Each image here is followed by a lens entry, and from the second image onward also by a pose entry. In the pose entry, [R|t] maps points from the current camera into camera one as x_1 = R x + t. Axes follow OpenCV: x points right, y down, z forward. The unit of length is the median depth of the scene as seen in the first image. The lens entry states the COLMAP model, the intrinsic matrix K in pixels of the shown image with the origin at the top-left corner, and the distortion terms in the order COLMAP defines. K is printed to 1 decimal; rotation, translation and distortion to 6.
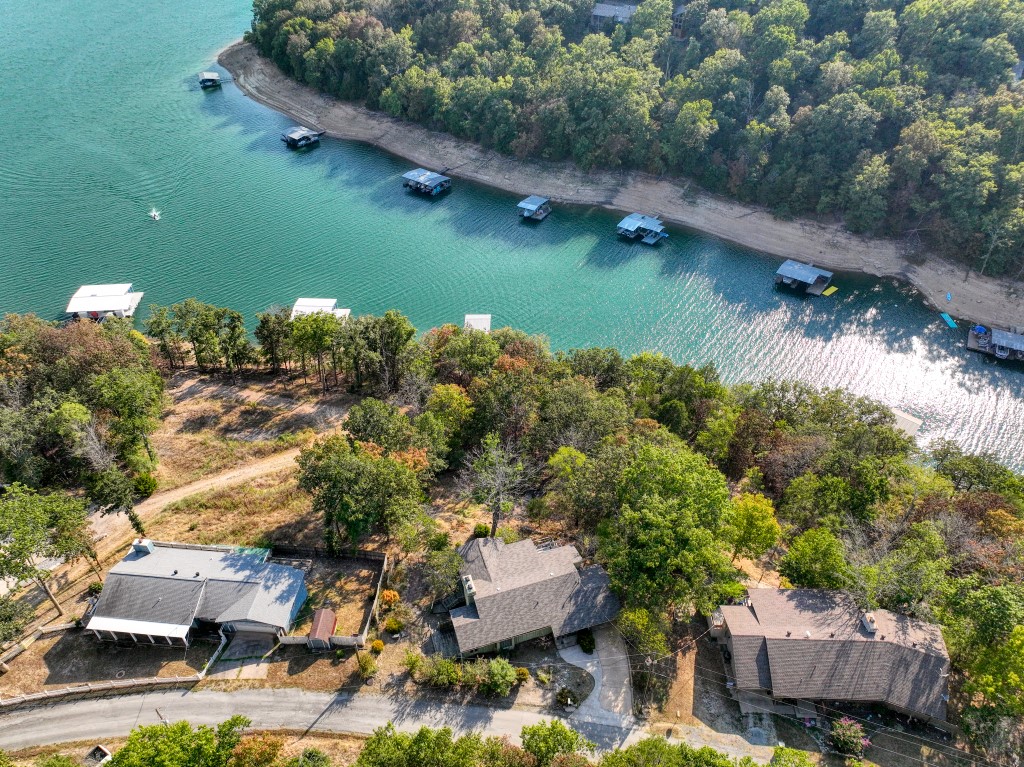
lens RADIAL K [[706.3, 0, 512.0], [0, 706.3, 383.5], [0, 0, 1]] dist [0.008764, 0.006817]
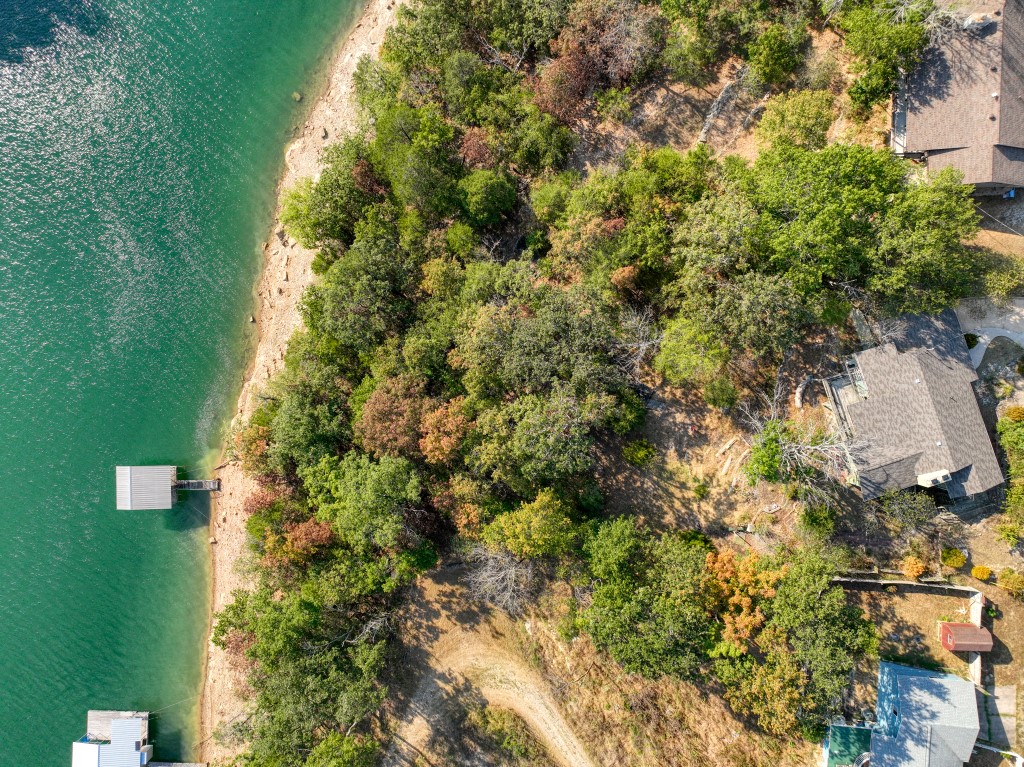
lens RADIAL K [[706.3, 0, 512.0], [0, 706.3, 383.5], [0, 0, 1]] dist [0.008764, 0.006817]
pose [[-0.021986, -0.999572, -0.019322, 0.083885], [0.643080, -0.028938, 0.765252, -0.700537], [-0.765484, 0.004400, 0.643440, 0.854219]]
